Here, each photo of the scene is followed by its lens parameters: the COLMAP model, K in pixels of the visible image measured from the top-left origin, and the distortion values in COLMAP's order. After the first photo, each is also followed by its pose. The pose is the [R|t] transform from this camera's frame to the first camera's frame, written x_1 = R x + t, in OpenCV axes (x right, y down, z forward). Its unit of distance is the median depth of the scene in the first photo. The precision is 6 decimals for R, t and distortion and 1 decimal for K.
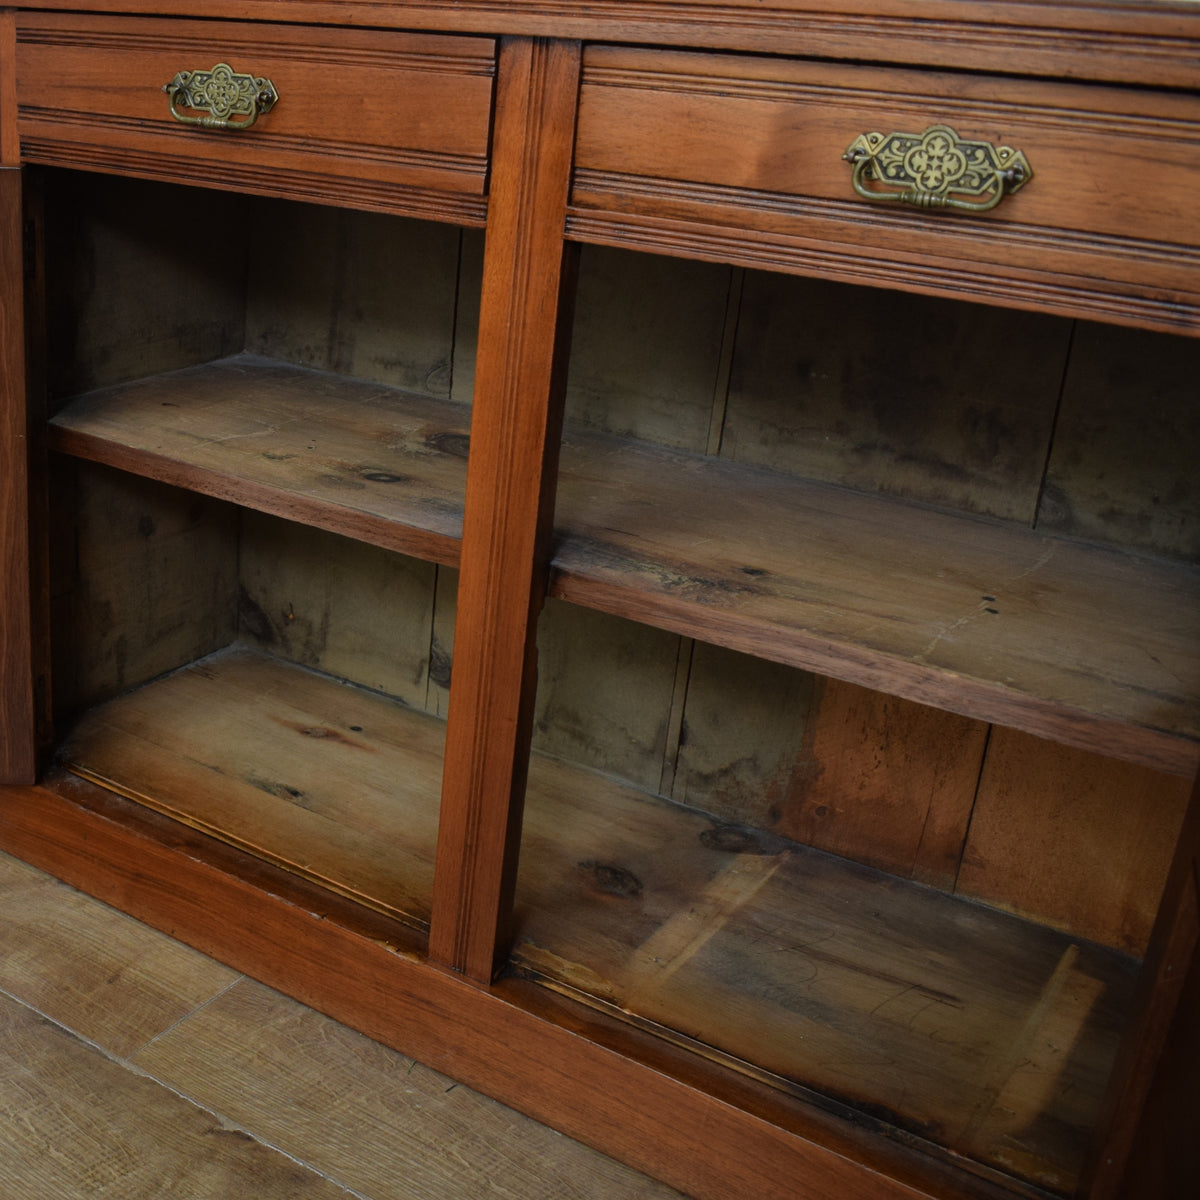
lens RADIAL K [[1595.1, 0, 262.3], [0, 1595.1, 596.9], [0, 0, 1]] dist [-0.100077, 0.023363]
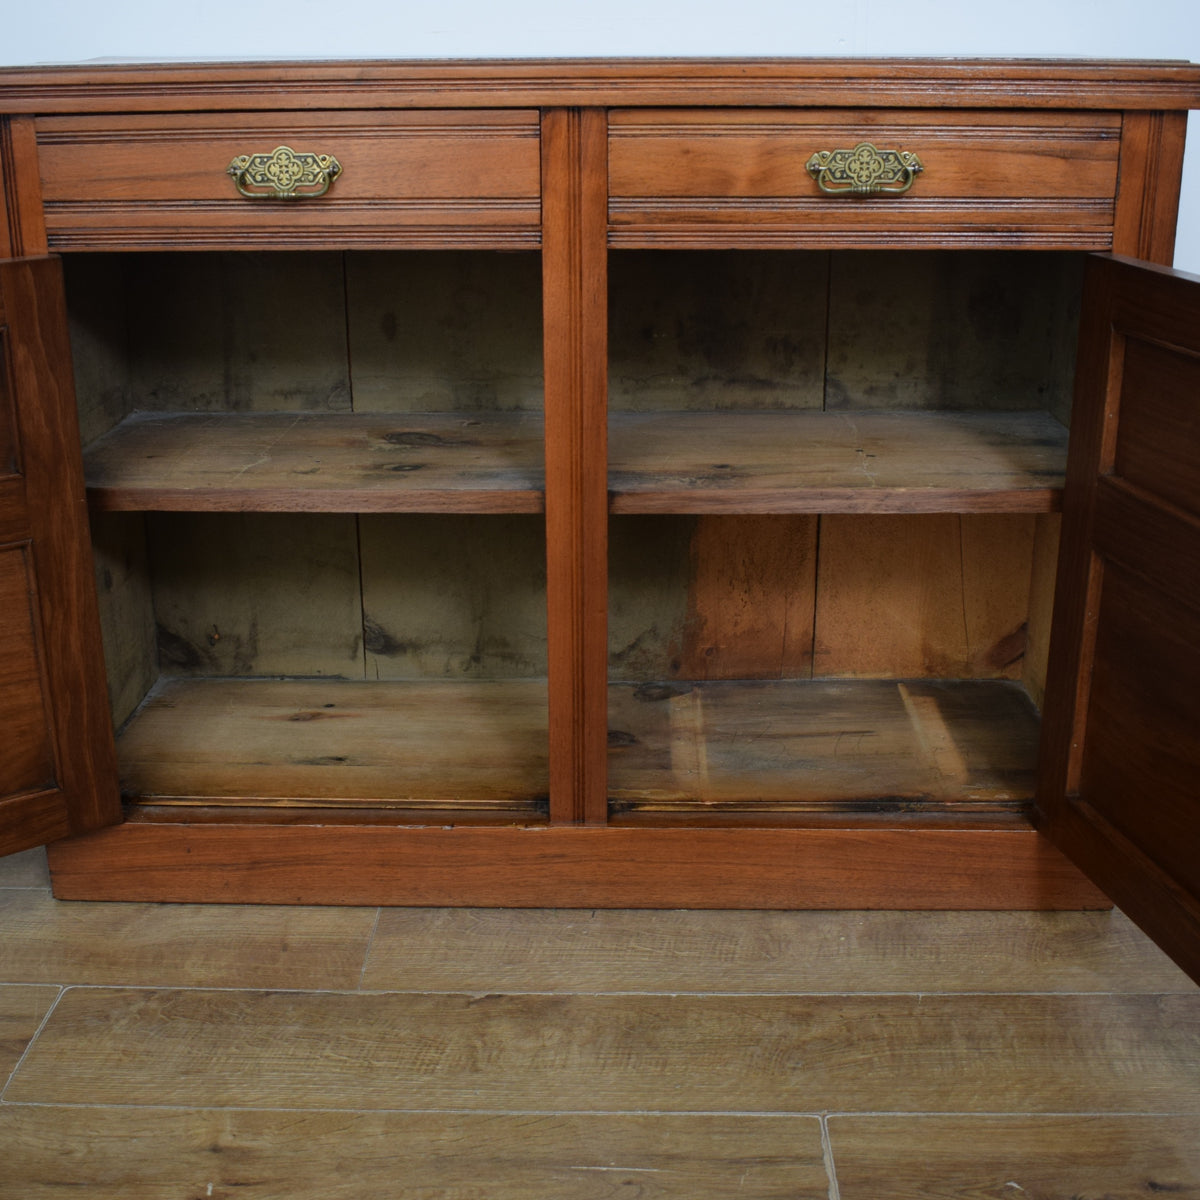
lens RADIAL K [[1584.5, 0, 588.7], [0, 1584.5, 614.1], [0, 0, 1]] dist [-0.093465, 0.021107]
pose [[0.790012, -0.238533, 0.564786, -0.603357], [0.252824, 0.965986, 0.054330, 0.004470], [-0.558535, 0.099870, 0.823447, -0.090285]]
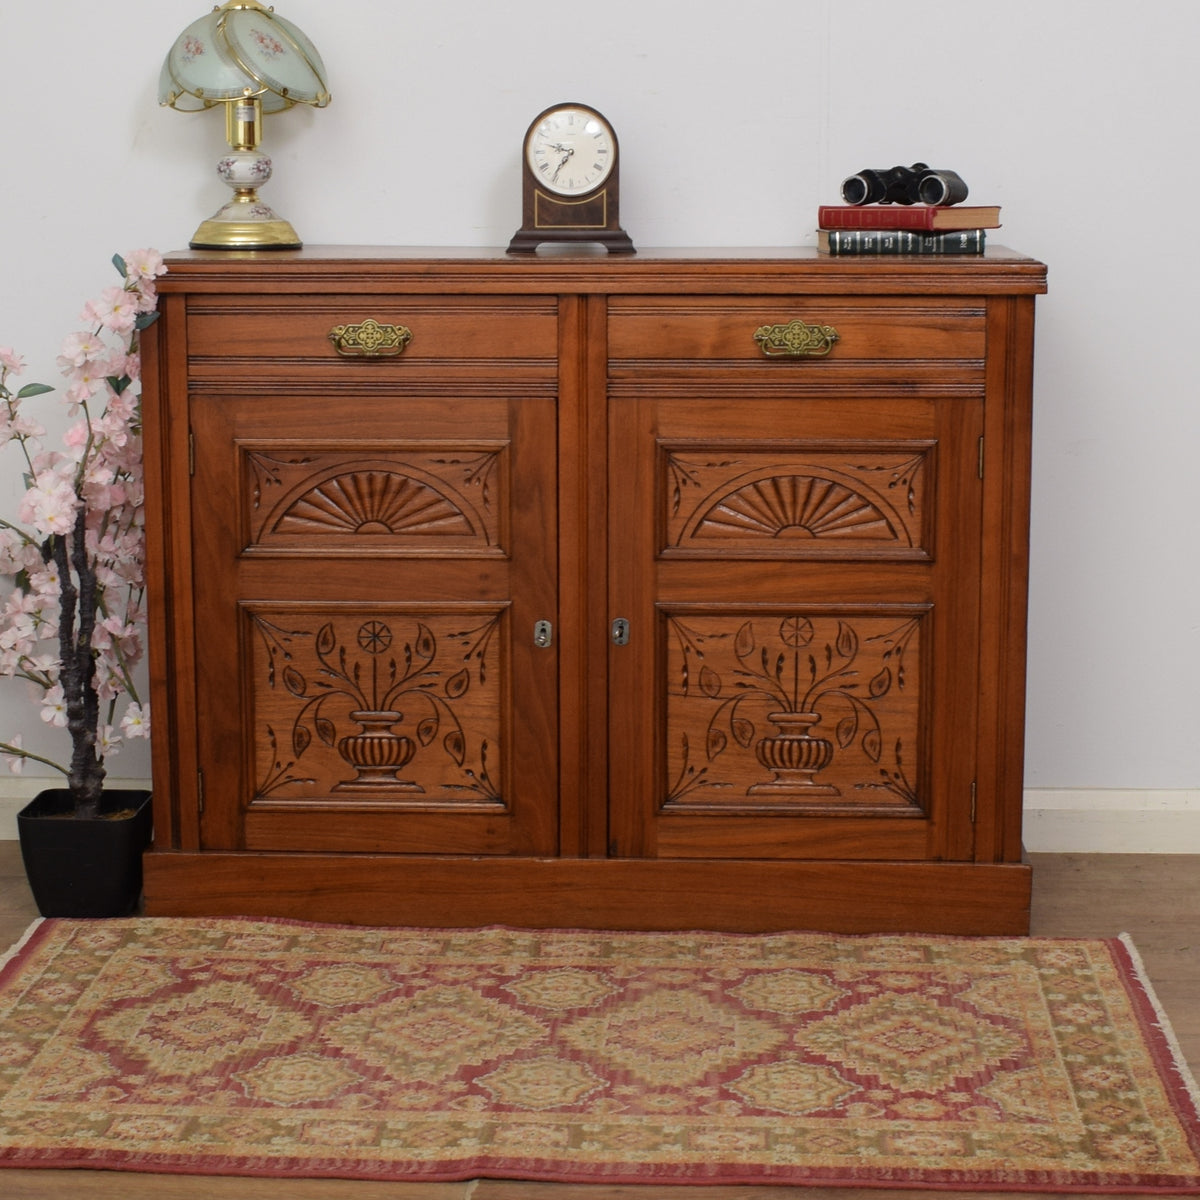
lens RADIAL K [[2517.1, 0, 603.5], [0, 2517.1, 552.5], [0, 0, 1]] dist [-0.044283, -0.318986]
pose [[0.805636, -0.122302, 0.579649, -1.379694], [0.242071, 0.961005, -0.133681, 0.308151], [-0.540696, 0.248015, 0.803826, -1.189677]]
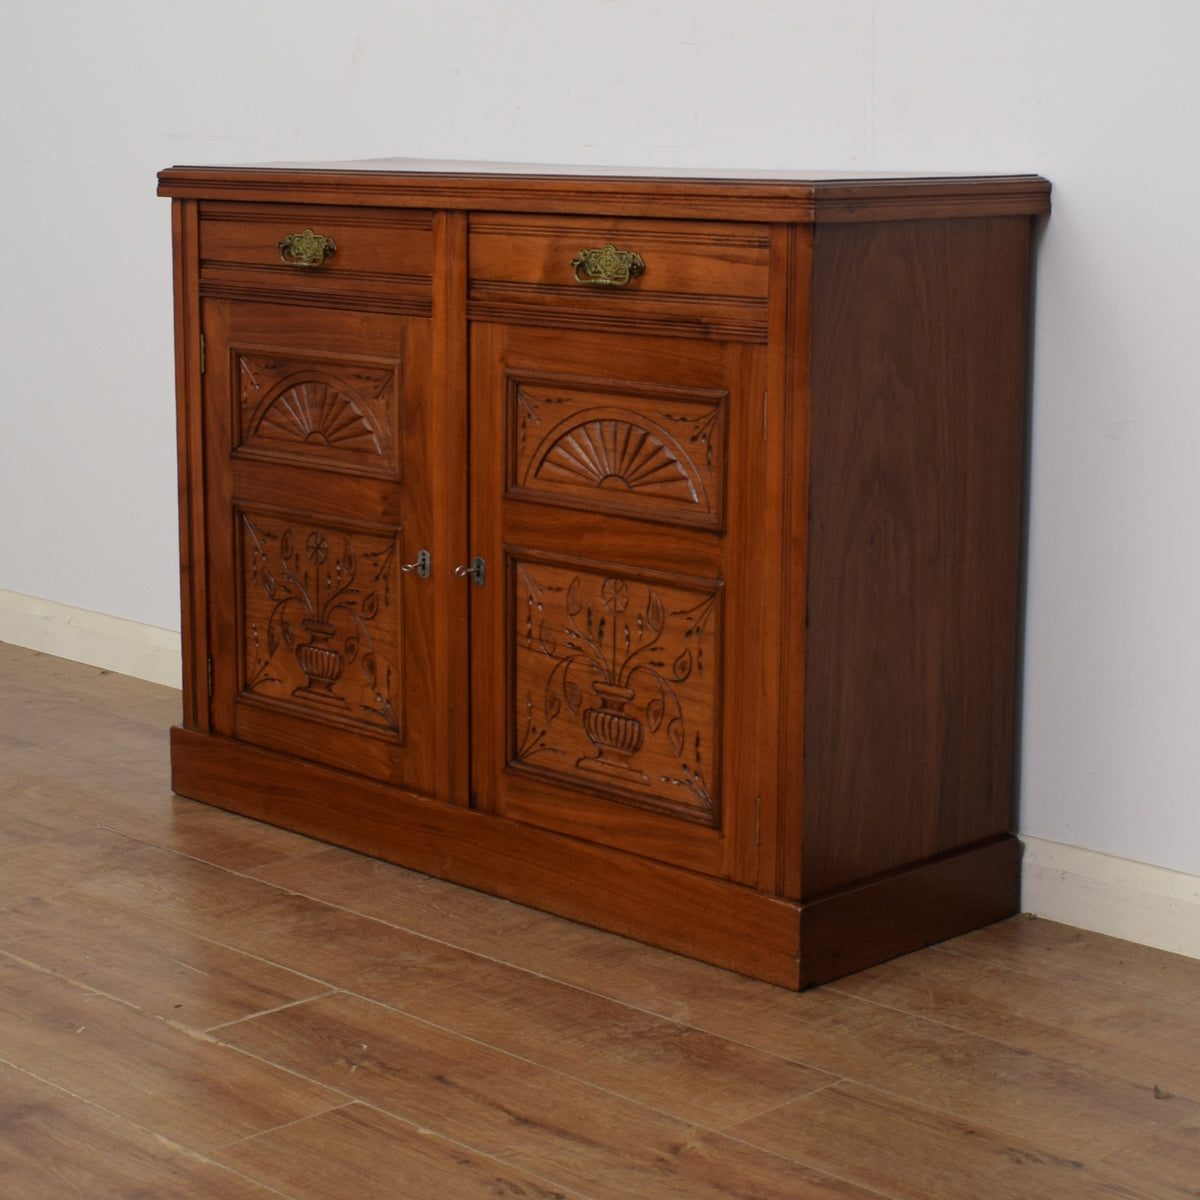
lens RADIAL K [[2530.0, 0, 600.0], [0, 2530.0, 600.0], [0, 0, 1]] dist [-0.049831, -0.130244]
pose [[0.994747, -0.005324, -0.102226, 0.552784], [-0.014501, 0.981247, -0.192209, 0.549132], [0.101332, 0.192682, 0.976015, -1.483603]]
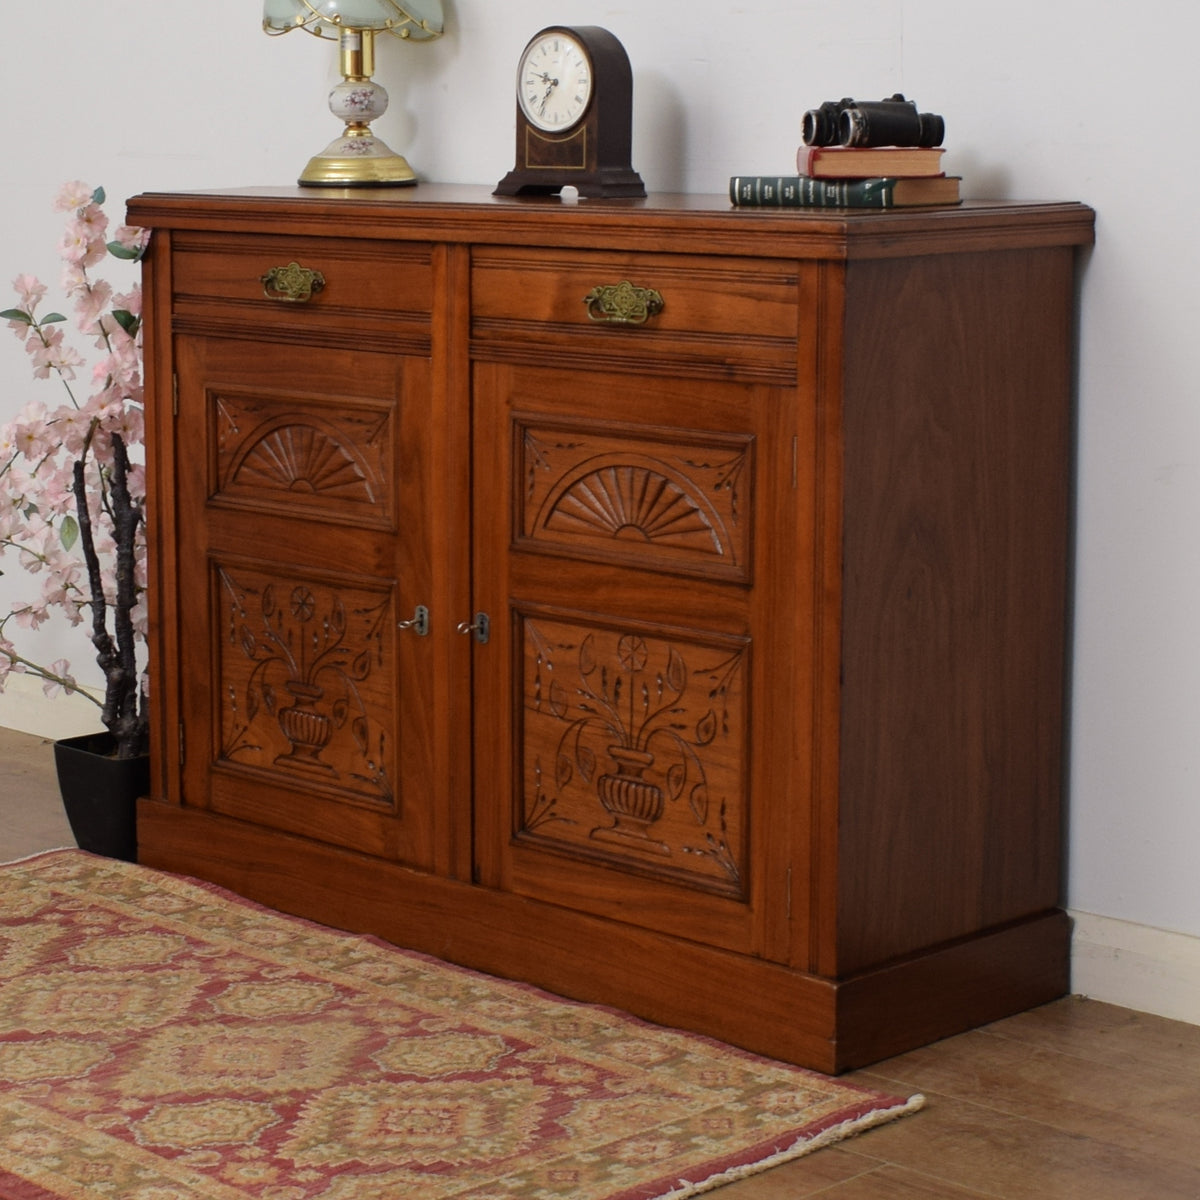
lens RADIAL K [[3036.4, 0, 453.2], [0, 3036.4, 551.0], [0, 0, 1]] dist [-0.034619, -0.272565]
pose [[0.991255, -0.014787, -0.131130, 0.518786], [-0.015516, 0.973750, -0.227092, 0.609577], [0.131046, 0.227140, 0.965005, -1.783297]]
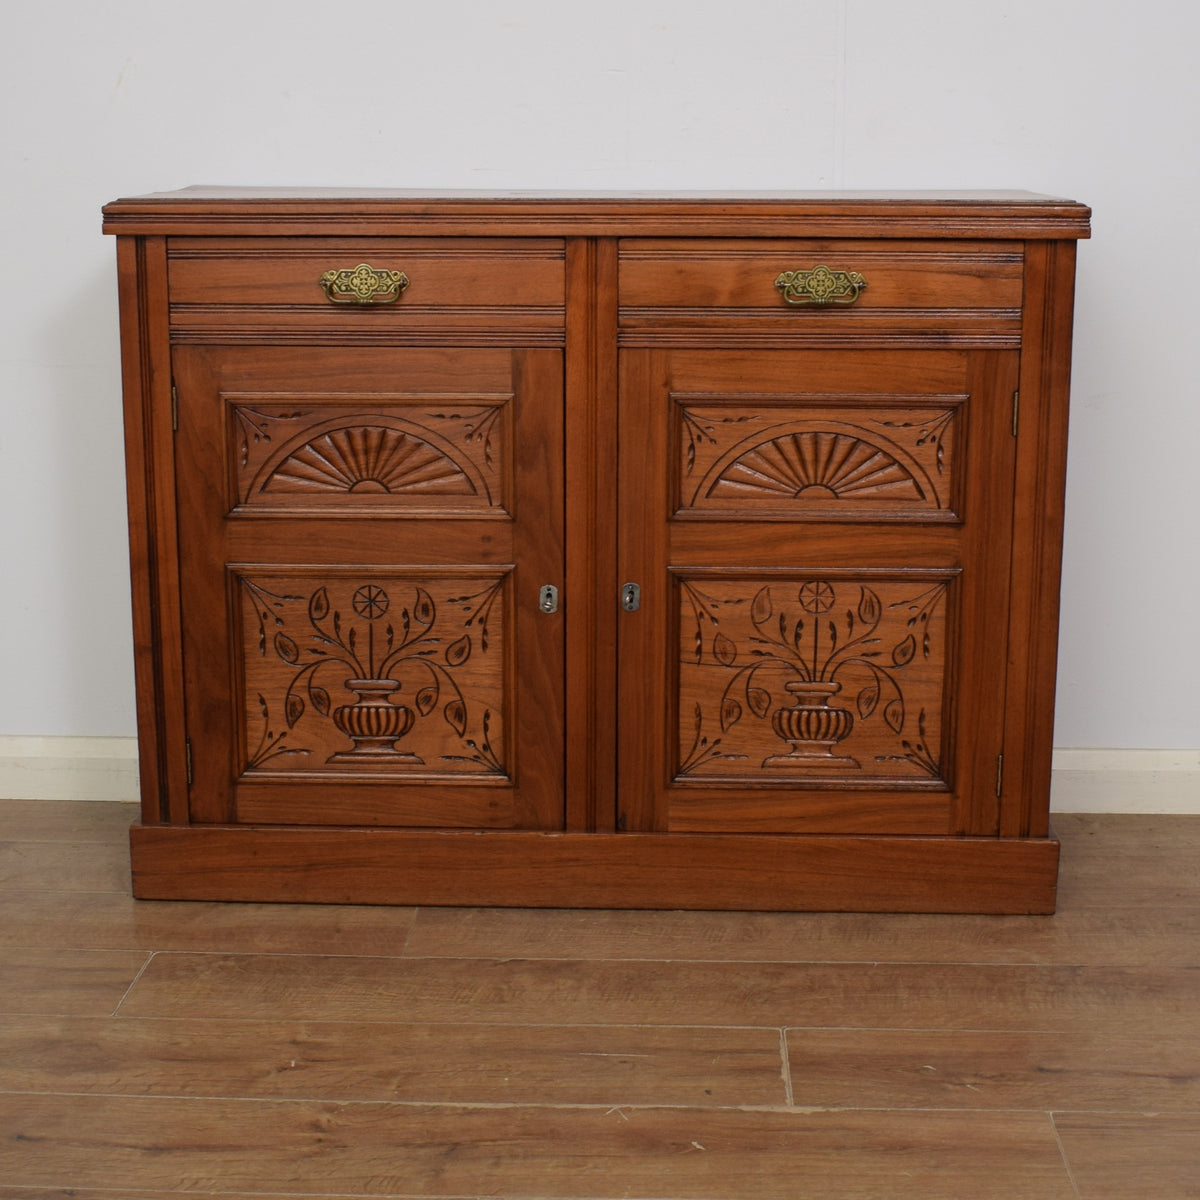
lens RADIAL K [[2090.1, 0, 600.0], [0, 2090.1, 600.0], [0, 0, 1]] dist [-0.071361, -0.030927]
pose [[0.798676, -0.156906, 0.580946, -1.070627], [0.242562, 0.967447, -0.072176, 0.183063], [-0.550709, 0.198560, 0.810736, -0.714142]]
